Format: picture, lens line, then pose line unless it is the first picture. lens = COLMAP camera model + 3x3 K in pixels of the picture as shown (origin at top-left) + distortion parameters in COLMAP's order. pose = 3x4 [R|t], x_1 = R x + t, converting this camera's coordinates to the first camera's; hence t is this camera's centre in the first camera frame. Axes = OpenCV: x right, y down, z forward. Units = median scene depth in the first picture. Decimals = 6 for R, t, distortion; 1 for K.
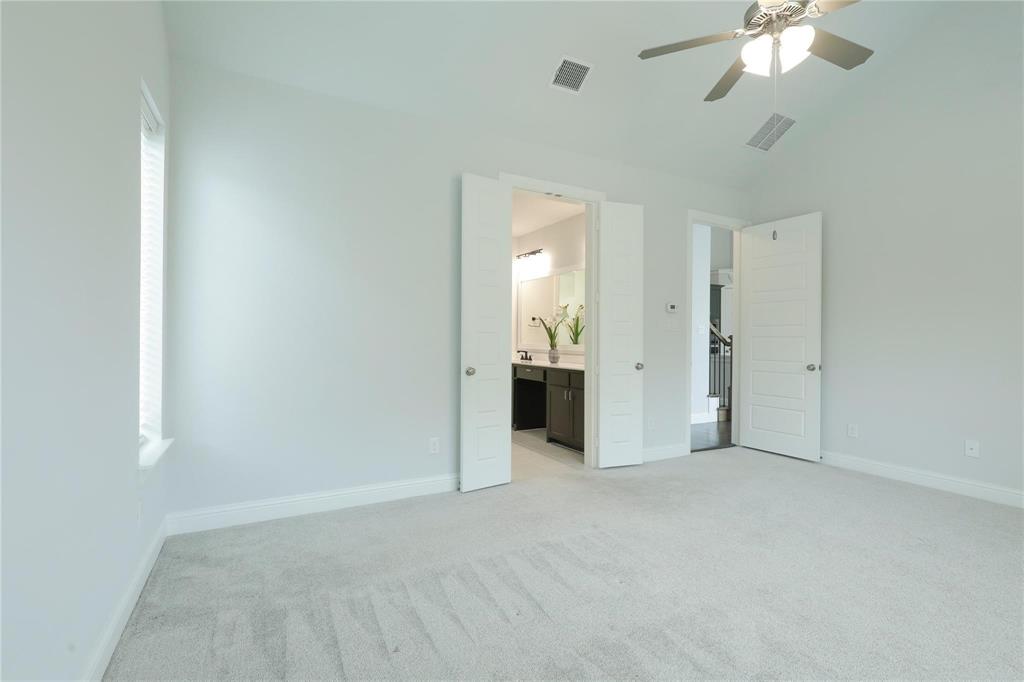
lens RADIAL K [[462.4, 0, 511.8], [0, 462.4, 340.1], [0, 0, 1]] dist [0.001620, 0.000891]
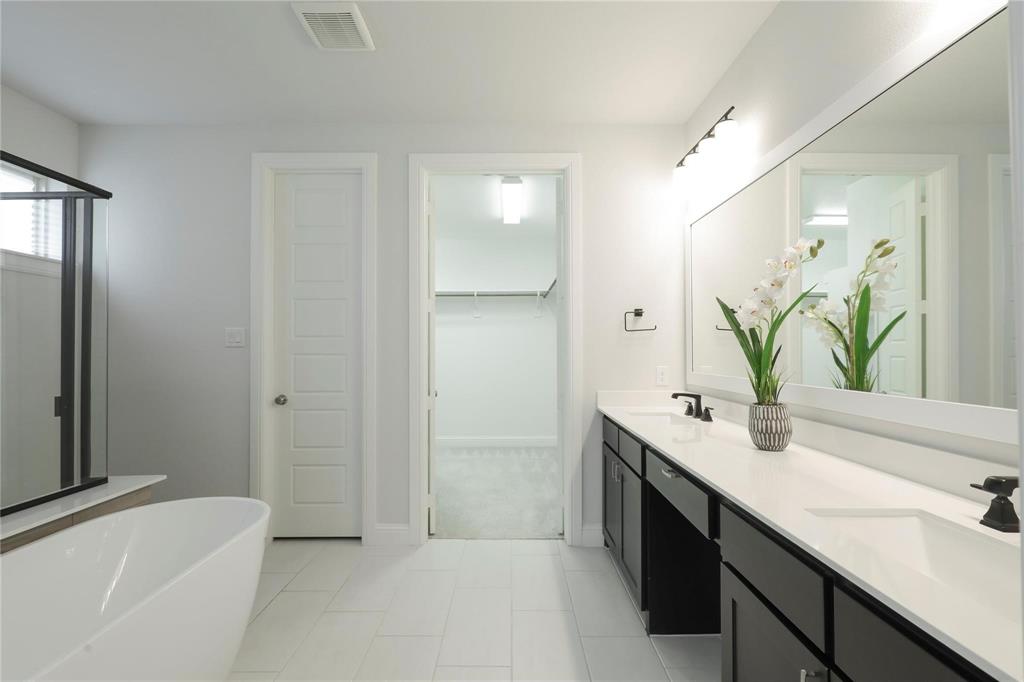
lens RADIAL K [[462.4, 0, 512.2], [0, 462.4, 343.6], [0, 0, 1]] dist [0.001620, 0.000891]
pose [[0.878571, -0.011967, -0.477462, 0.087588], [0.000840, 0.999723, -0.023511, -0.010411], [0.477611, 0.020255, 0.878338, 0.647555]]
